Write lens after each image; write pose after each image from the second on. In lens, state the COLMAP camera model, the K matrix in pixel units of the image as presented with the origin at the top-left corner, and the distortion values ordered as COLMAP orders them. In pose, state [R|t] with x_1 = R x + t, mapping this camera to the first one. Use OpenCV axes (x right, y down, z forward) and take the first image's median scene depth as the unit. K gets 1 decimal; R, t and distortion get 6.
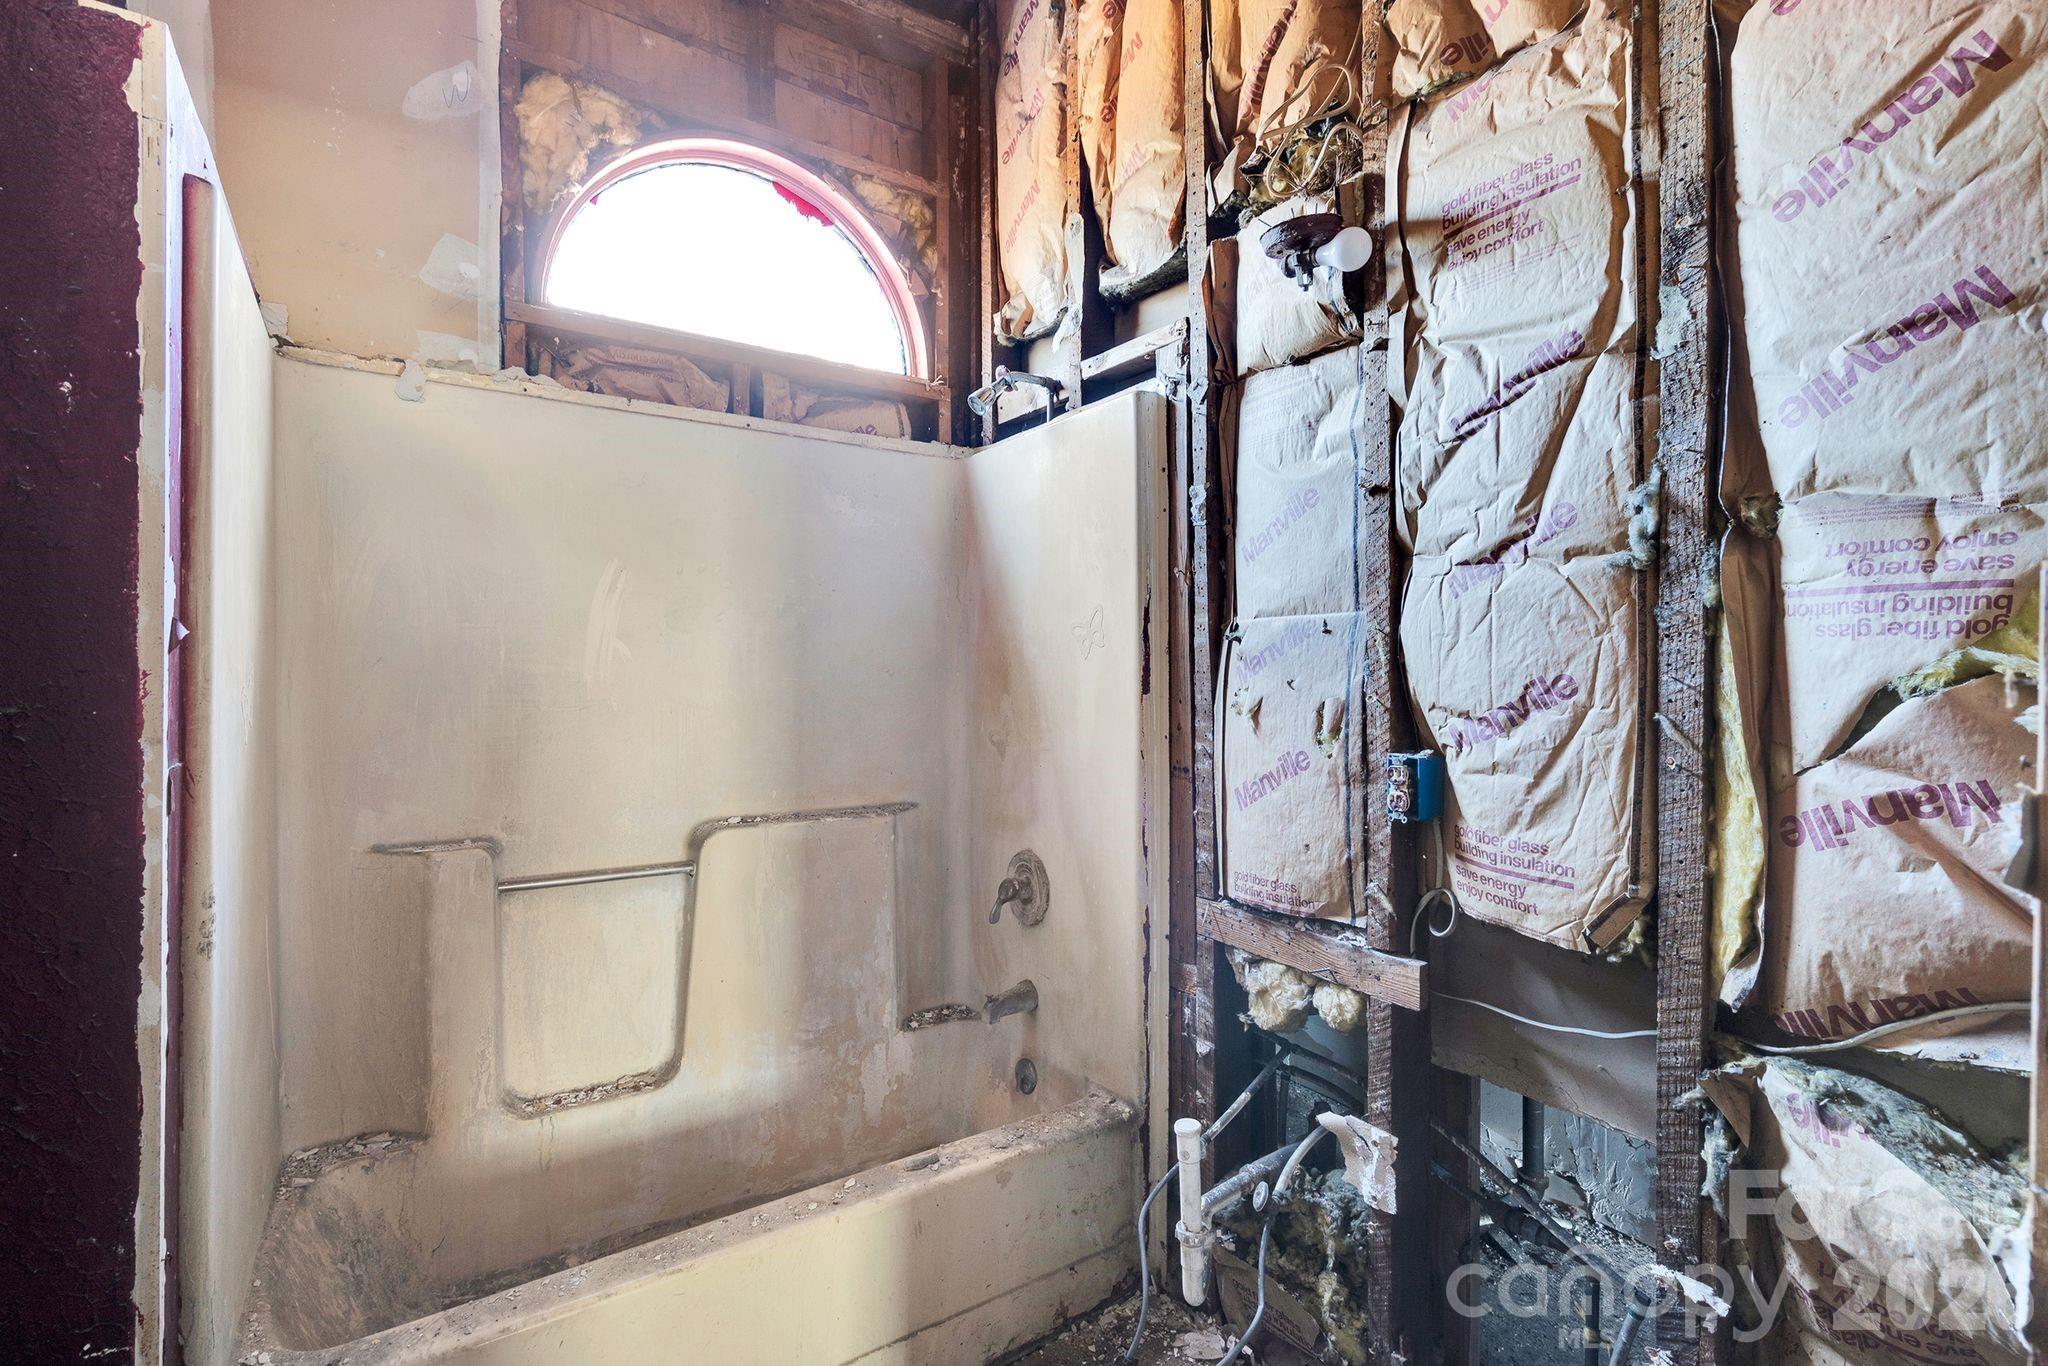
lens RADIAL K [[926.1, 0, 1017.3], [0, 926.1, 683.8], [0, 0, 1]] dist [0.001099, 0.000655]
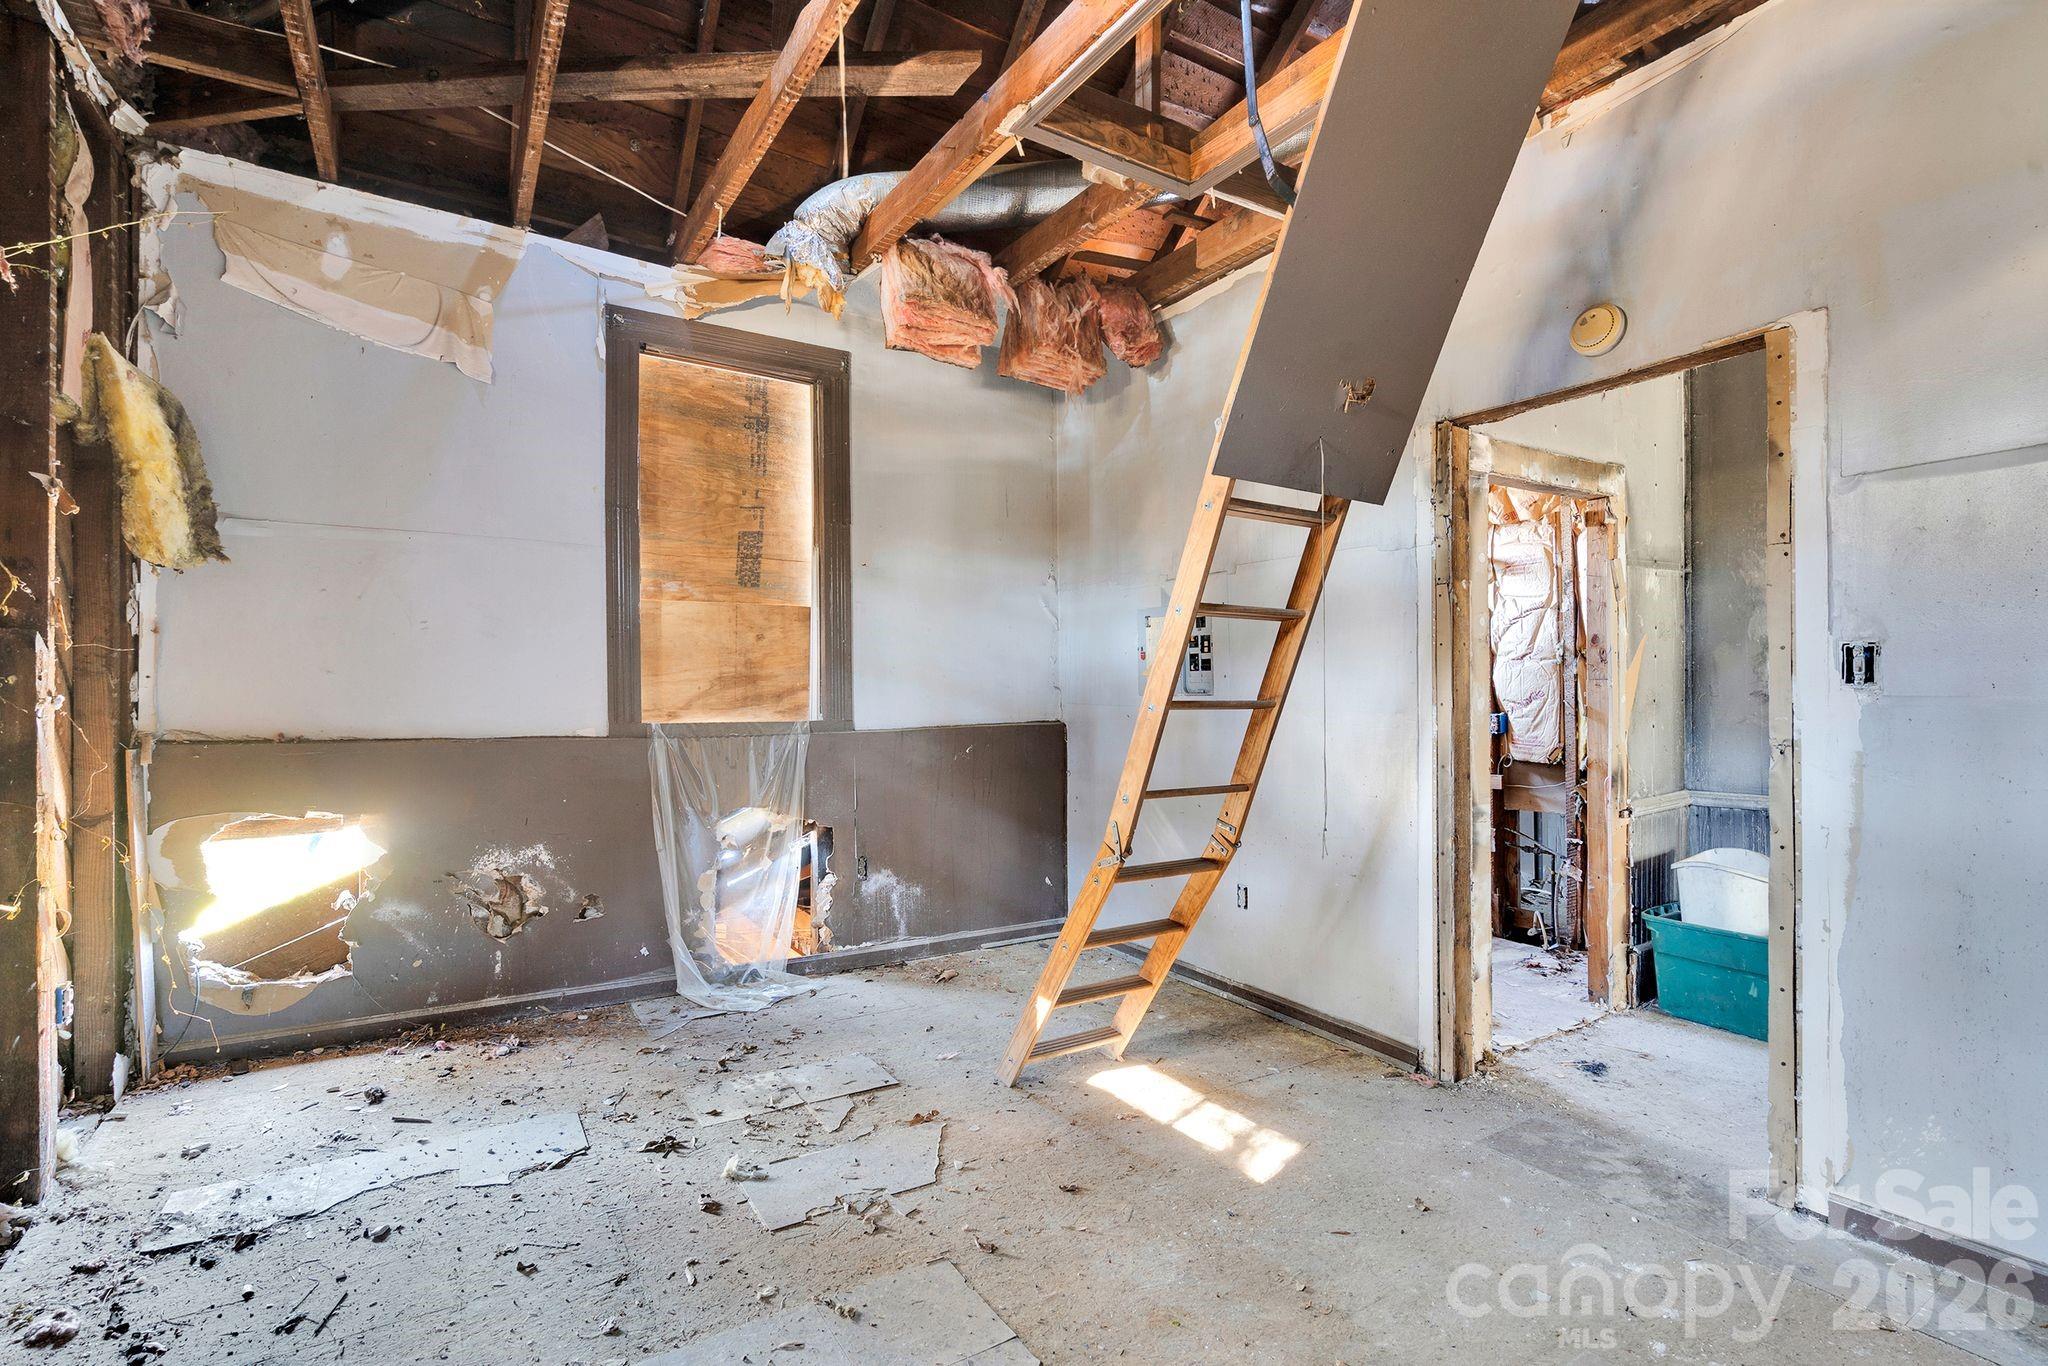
lens RADIAL K [[926.1, 0, 1030.2], [0, 926.1, 683.2], [0, 0, 1]] dist [0.001099, 0.000655]
pose [[0.999735, -0.010365, 0.020539, -1.580225], [0.010679, 0.999826, -0.015275, -0.004370], [-0.020377, 0.015490, 0.999672, -2.754011]]
